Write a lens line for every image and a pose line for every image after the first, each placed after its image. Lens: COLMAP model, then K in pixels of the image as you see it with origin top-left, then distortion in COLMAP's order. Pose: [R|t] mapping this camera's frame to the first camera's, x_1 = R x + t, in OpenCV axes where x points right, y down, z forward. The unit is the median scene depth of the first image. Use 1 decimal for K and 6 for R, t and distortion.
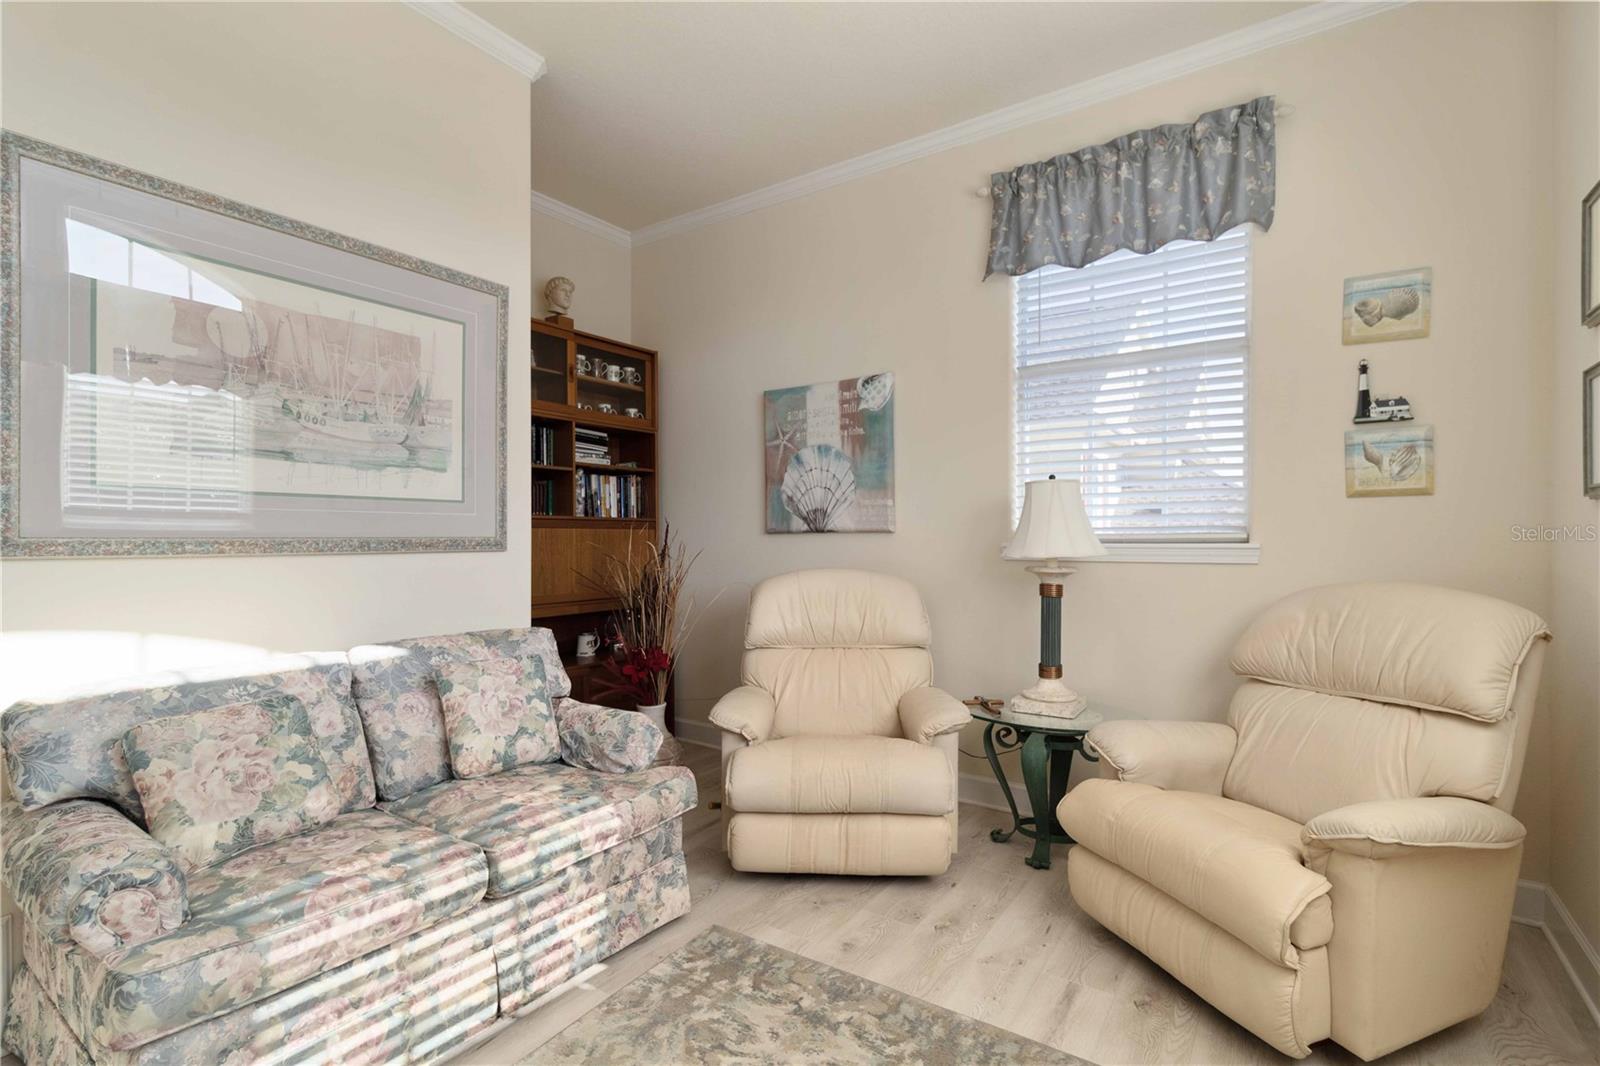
lens RADIAL K [[752.3, 0, 800.0], [0, 752.3, 533.0], [0, 0, 1]] dist [0.008167, 0.000064]
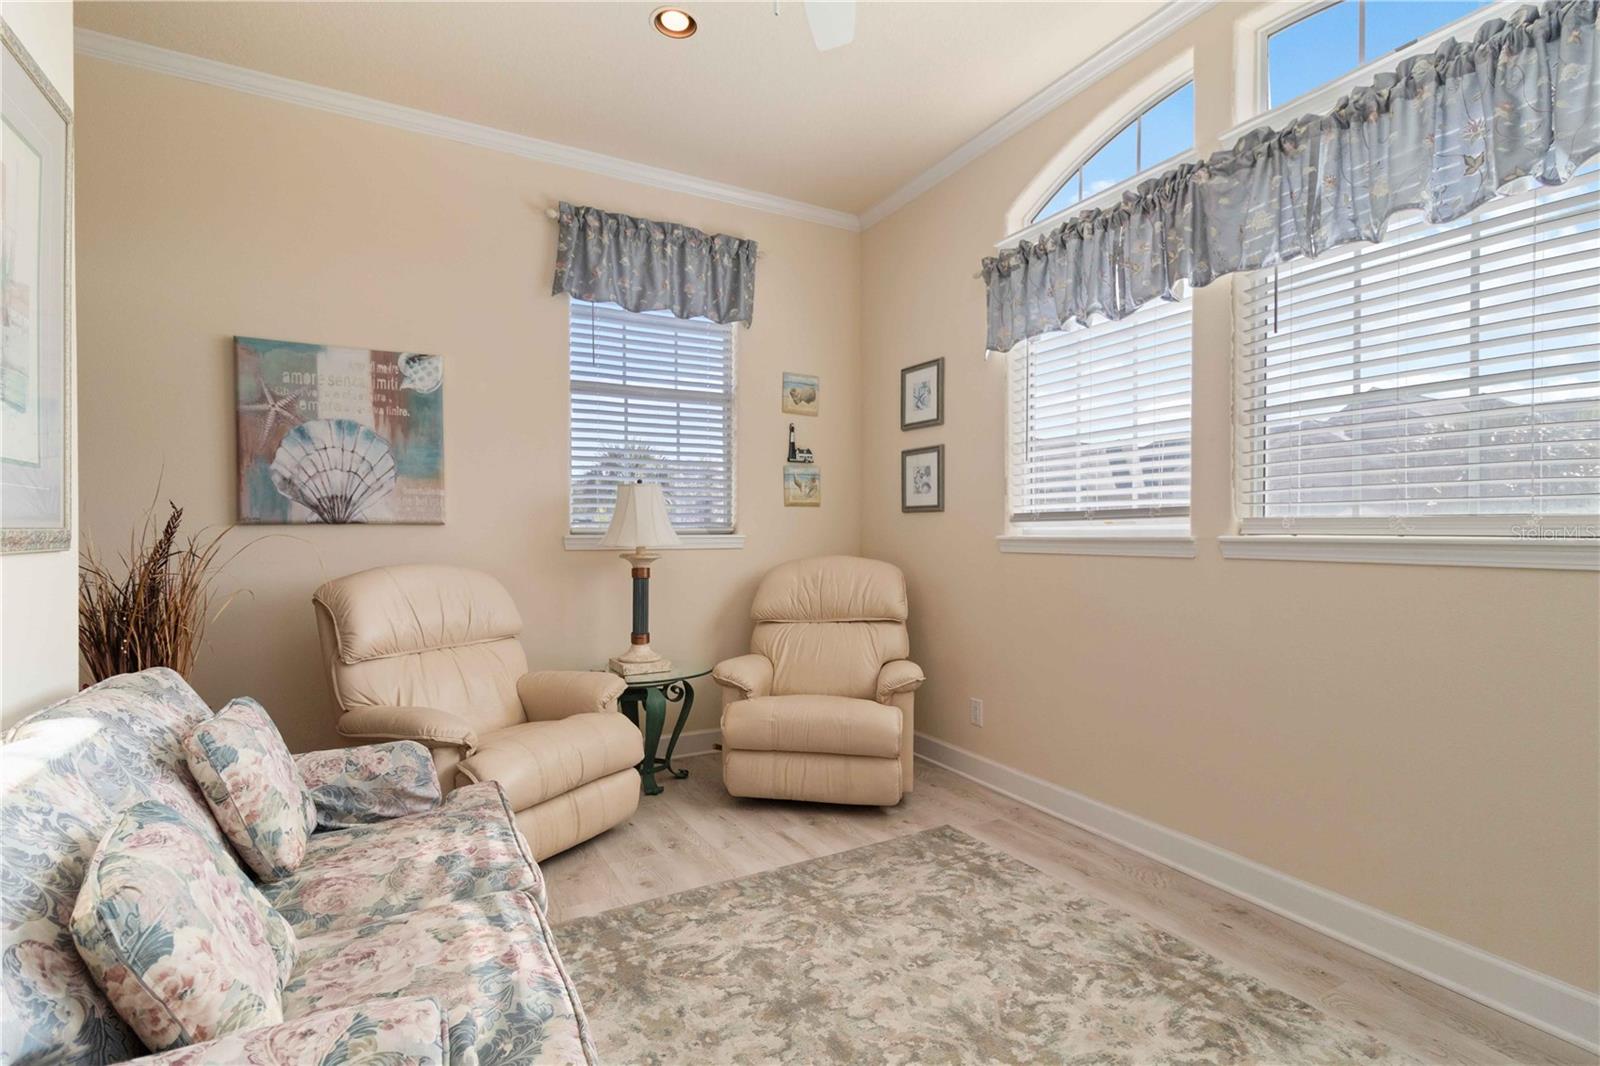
lens RADIAL K [[751.8, 0, 802.1], [0, 751.8, 537.2], [0, 0, 1]] dist [0.002164, 0.000797]
pose [[0.455893, -0.005516, 0.890017, -0.629534], [-0.006024, 0.999939, 0.009283, 0.004222], [-0.890014, -0.009594, 0.455832, 0.198055]]
